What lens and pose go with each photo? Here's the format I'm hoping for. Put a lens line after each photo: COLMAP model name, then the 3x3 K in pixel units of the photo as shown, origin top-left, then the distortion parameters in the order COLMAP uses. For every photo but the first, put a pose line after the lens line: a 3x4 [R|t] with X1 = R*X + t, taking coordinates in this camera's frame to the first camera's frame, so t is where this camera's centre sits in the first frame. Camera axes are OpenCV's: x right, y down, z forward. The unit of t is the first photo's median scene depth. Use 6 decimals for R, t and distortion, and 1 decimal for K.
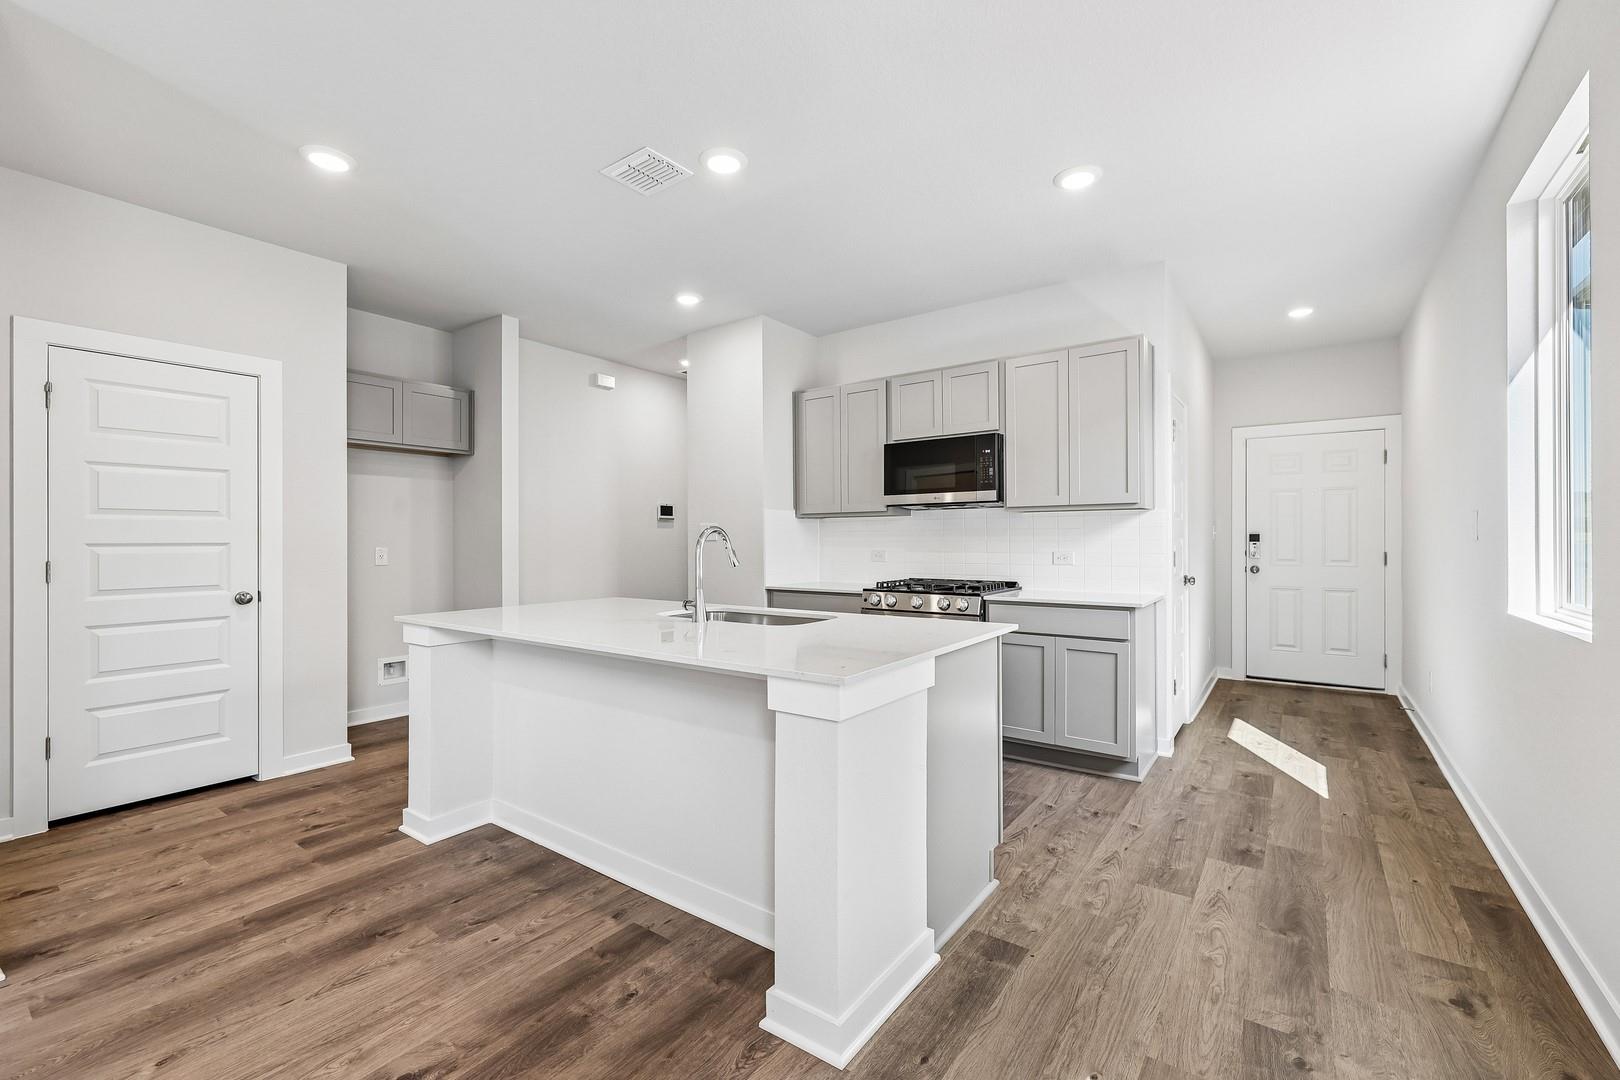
lens RADIAL K [[678.7, 0, 810.0], [0, 678.7, 540.0], [0, 0, 1]] dist [0.002950, 0.000407]
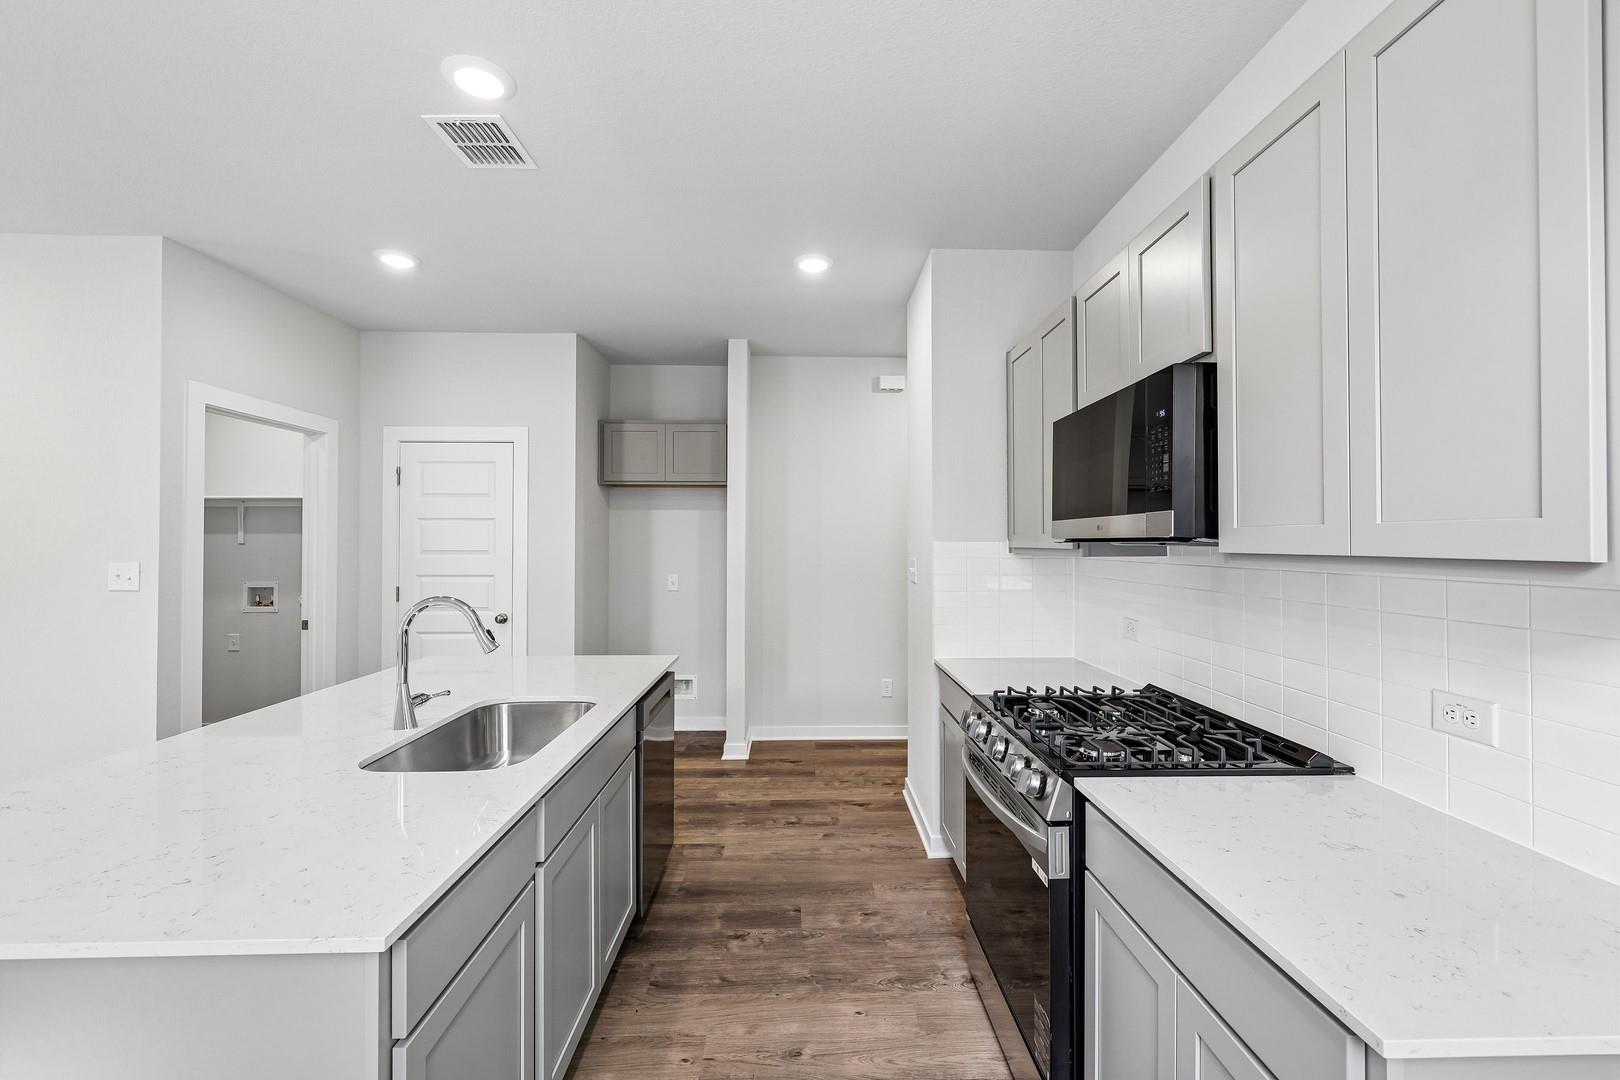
lens RADIAL K [[678.7, 0, 810.0], [0, 678.7, 540.0], [0, 0, 1]] dist [0.002950, 0.000407]
pose [[0.602145, 0.003274, -0.798380, 0.665741], [-0.004252, 0.999991, 0.000894, -0.081829], [0.798375, 0.002856, 0.602153, 0.875088]]
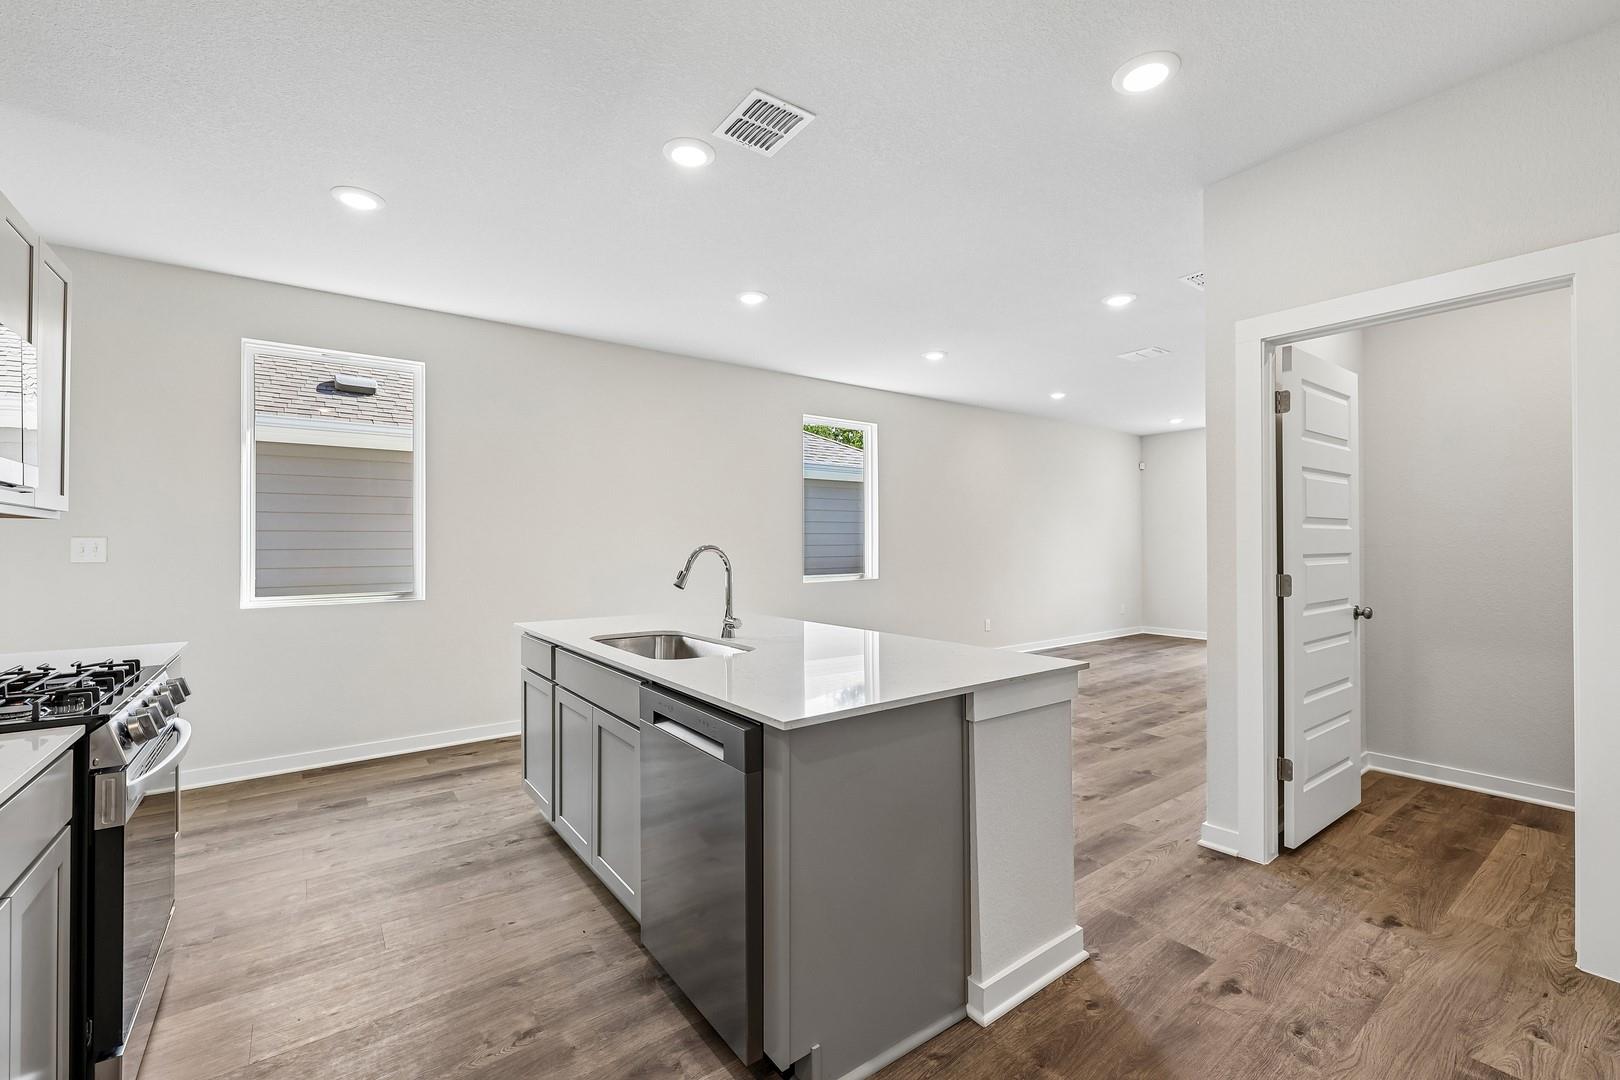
lens RADIAL K [[678.7, 0, 810.0], [0, 678.7, 540.0], [0, 0, 1]] dist [0.002950, 0.000407]
pose [[-0.954953, 0.011559, 0.296531, -0.571618], [0.010409, 0.999931, -0.005455, -0.021138], [-0.296574, -0.002123, -0.955008, 1.889918]]
